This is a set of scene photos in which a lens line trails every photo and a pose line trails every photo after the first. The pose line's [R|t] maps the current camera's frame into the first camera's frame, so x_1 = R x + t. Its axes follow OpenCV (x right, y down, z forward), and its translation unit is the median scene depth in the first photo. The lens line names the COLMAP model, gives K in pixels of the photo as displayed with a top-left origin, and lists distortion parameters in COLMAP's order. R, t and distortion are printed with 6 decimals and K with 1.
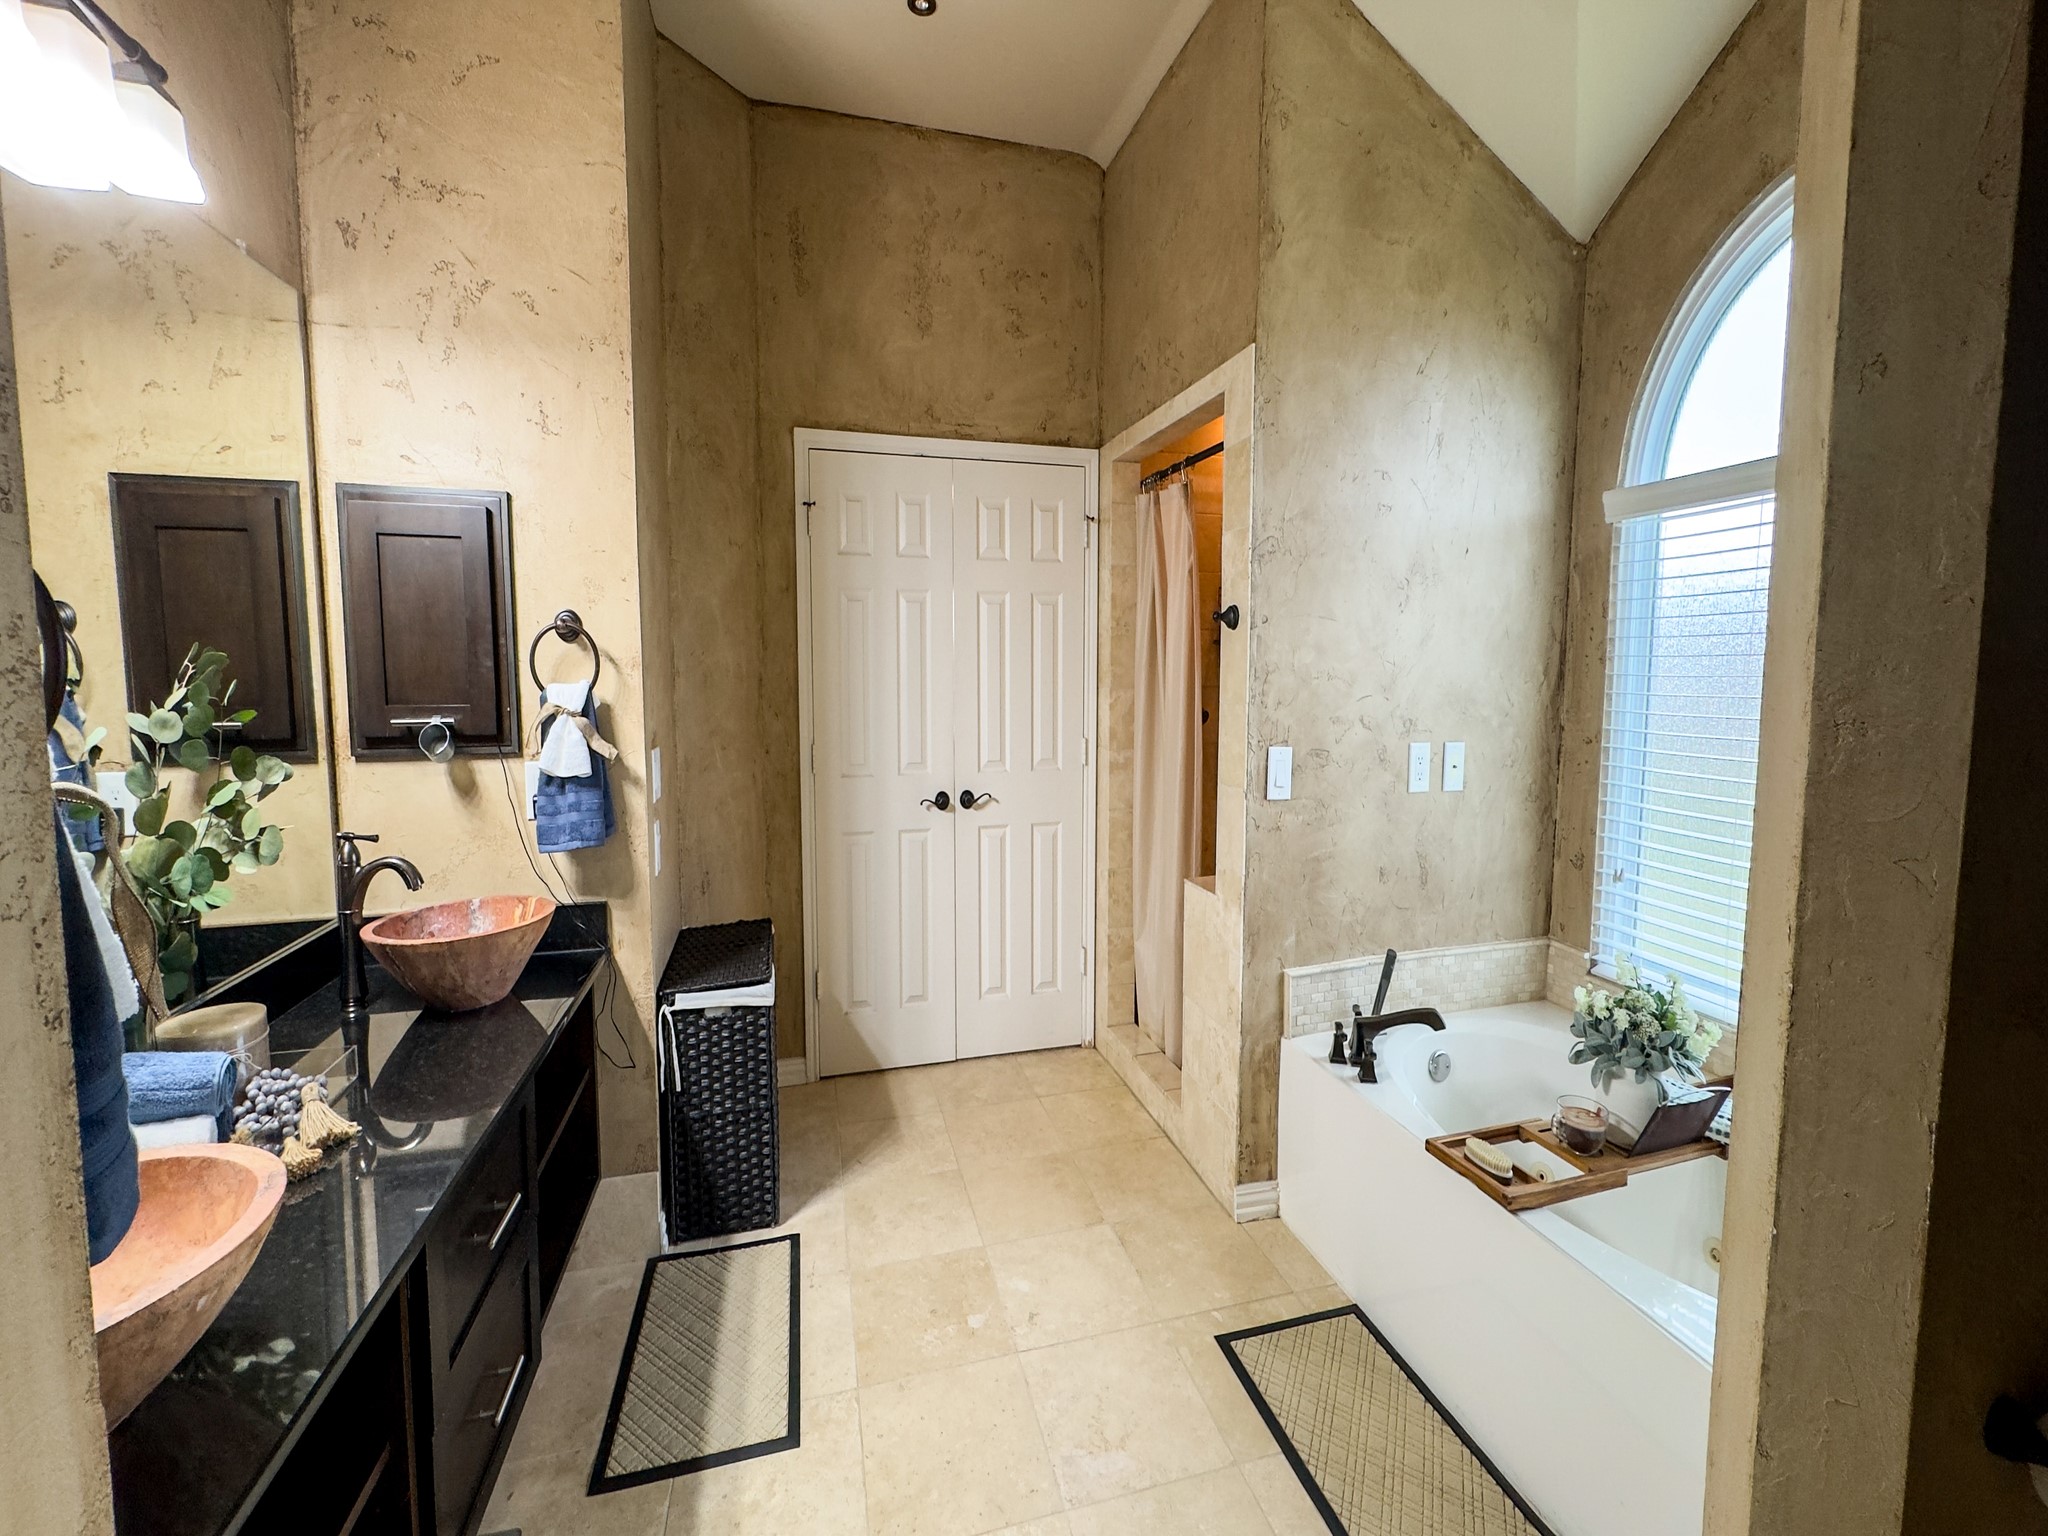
lens RADIAL K [[829.5, 0, 1023.2], [0, 829.5, 768.0], [0, 0, 1]] dist [-0.002203, 0.000393]
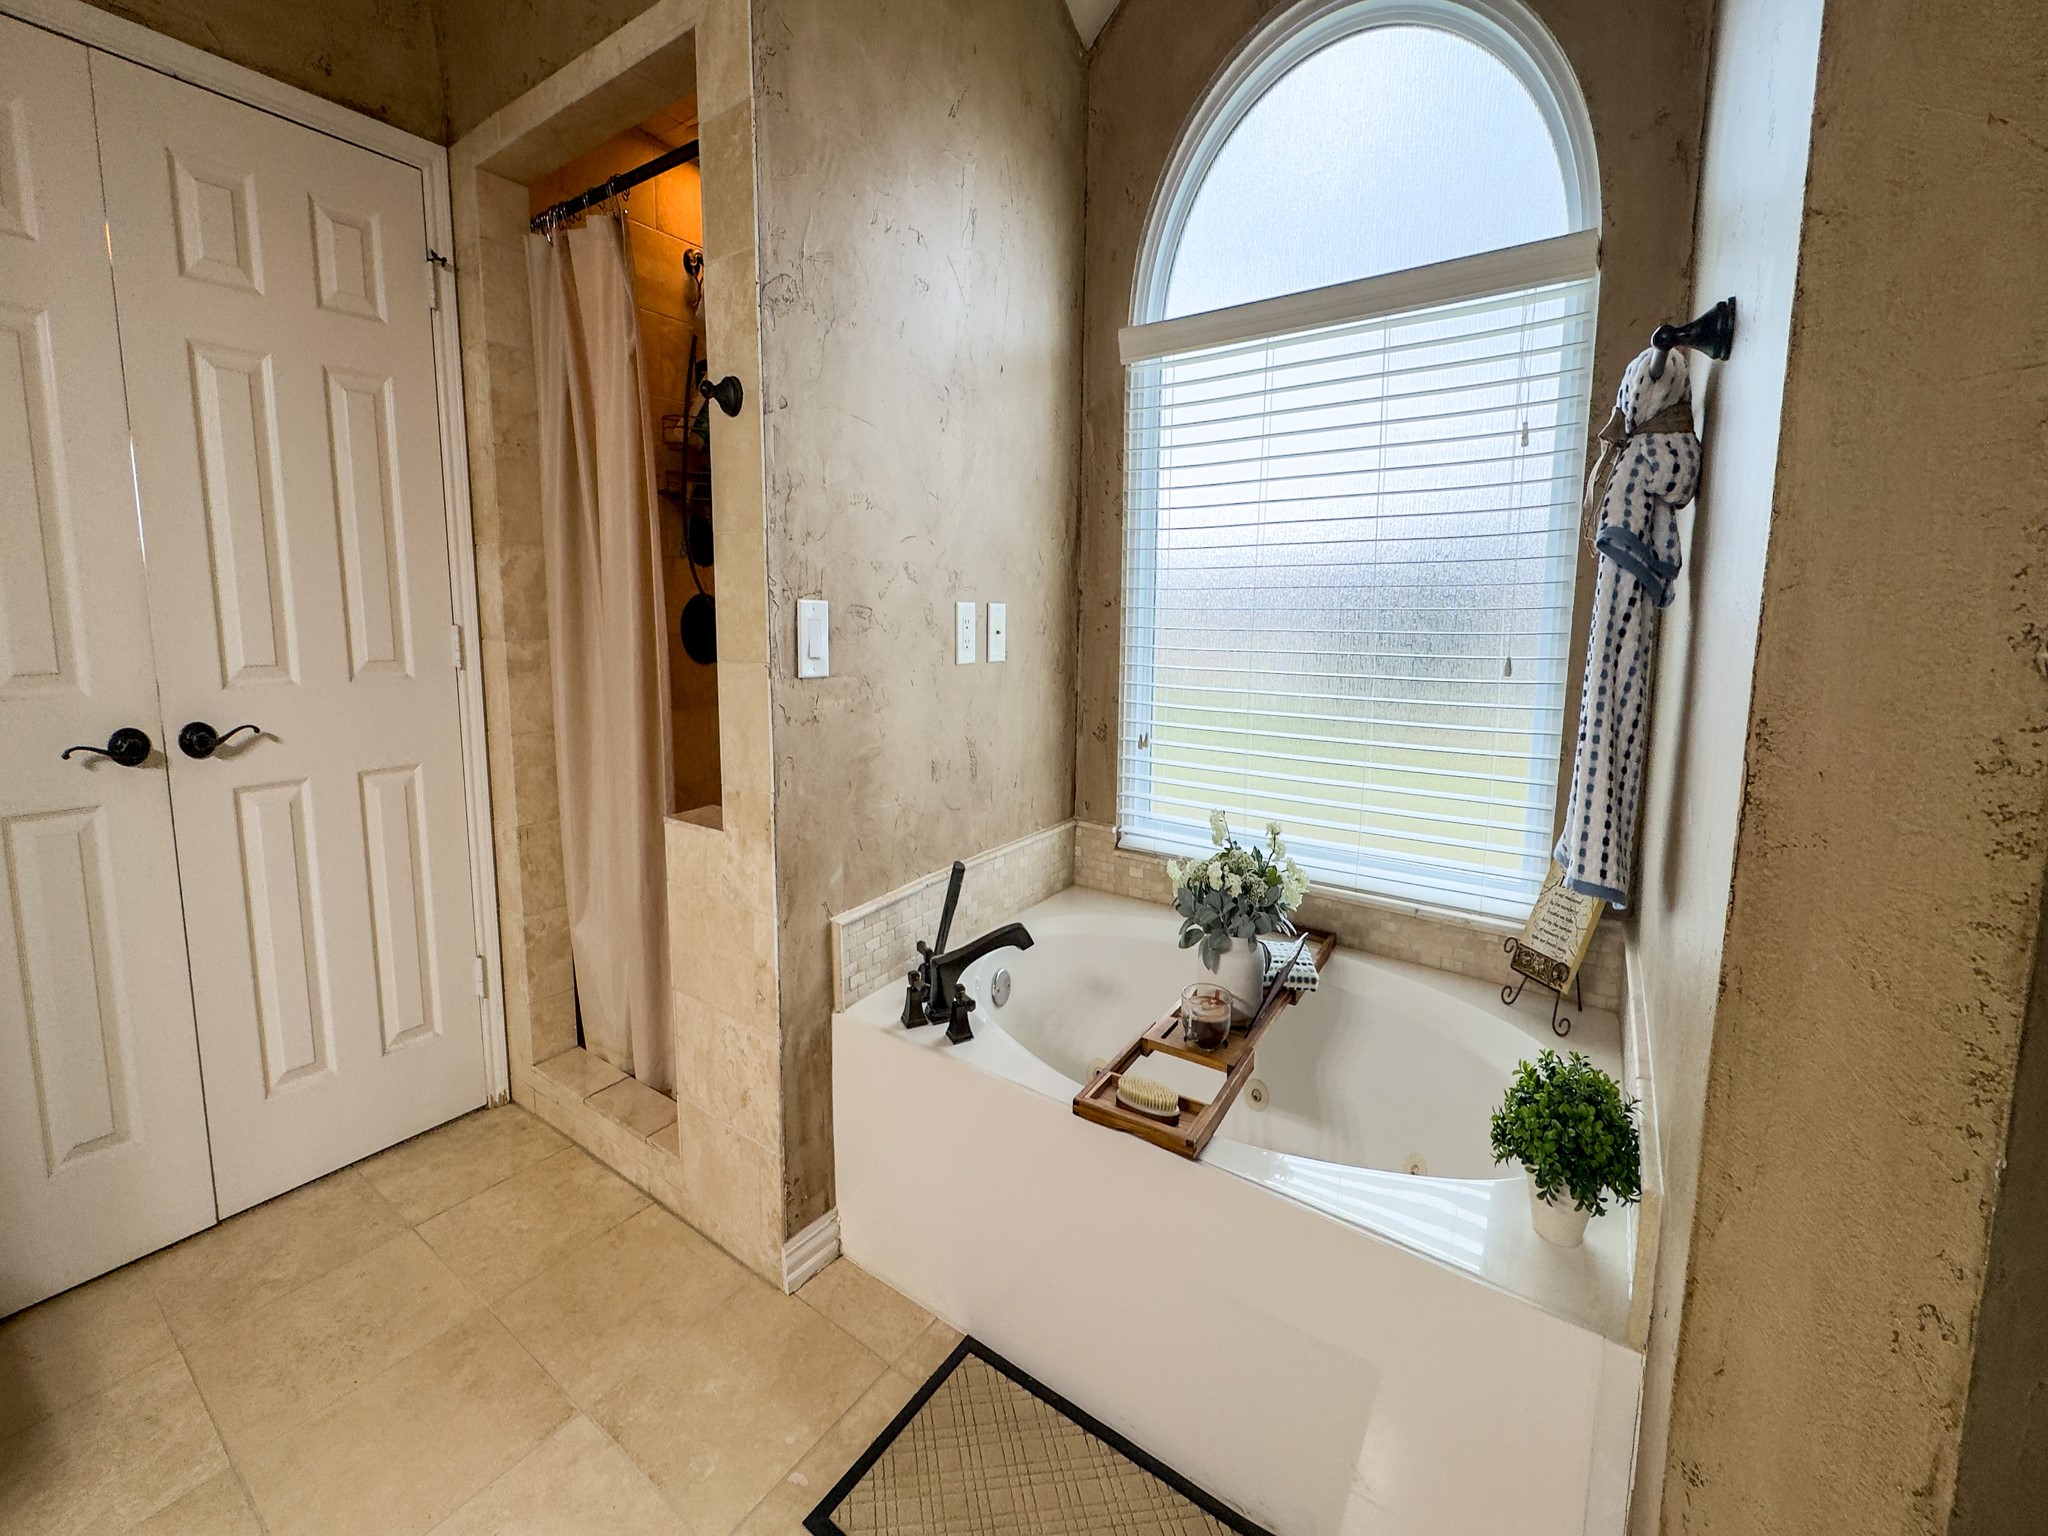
lens RADIAL K [[829.5, 0, 1039.6], [0, 829.5, 701.6], [0, 0, 1]] dist [-0.002203, 0.000393]
pose [[0.760944, -0.067089, 0.645340, 0.002585], [0.070060, 0.997320, 0.021071, 0.053312], [-0.645024, 0.029178, 0.763605, 0.326290]]
